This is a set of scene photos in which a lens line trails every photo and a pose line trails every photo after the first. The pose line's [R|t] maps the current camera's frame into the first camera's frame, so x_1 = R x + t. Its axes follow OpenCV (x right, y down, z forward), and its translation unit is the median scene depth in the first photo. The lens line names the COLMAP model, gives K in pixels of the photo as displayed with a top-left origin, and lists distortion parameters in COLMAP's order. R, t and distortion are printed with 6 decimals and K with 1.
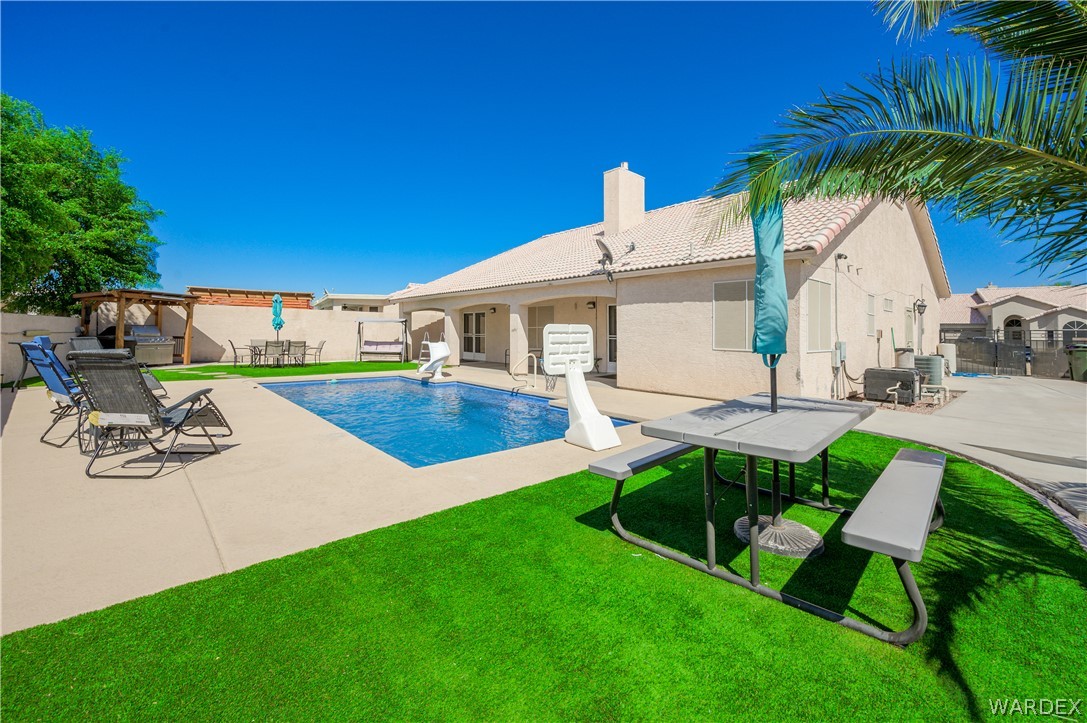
lens RADIAL K [[444.2, 0, 549.1], [0, 444.2, 345.7], [0, 0, 1]] dist [-0.002206, -0.000265]
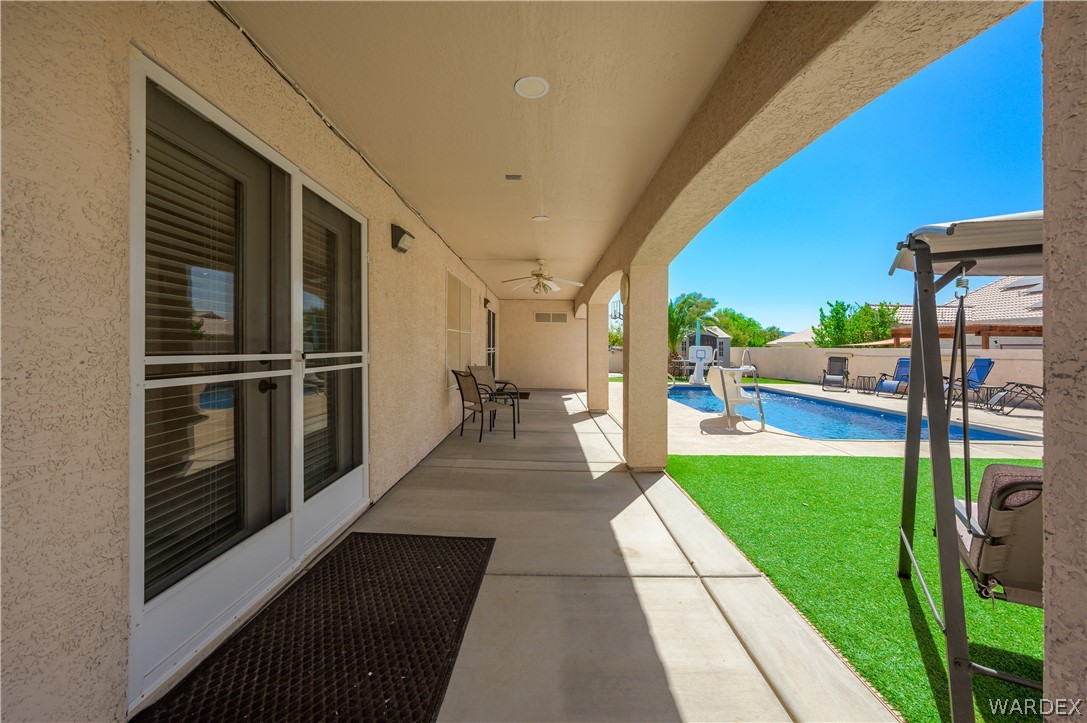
lens RADIAL K [[432.7, 0, 546.3], [0, 432.7, 347.8], [0, 0, 1]] dist [-0.002695, -0.000072]
pose [[-0.748075, -0.022370, 0.663237, -0.395056], [-0.003368, 0.999547, 0.029914, -0.042687], [-0.663605, 0.020144, -0.747812, 1.382903]]
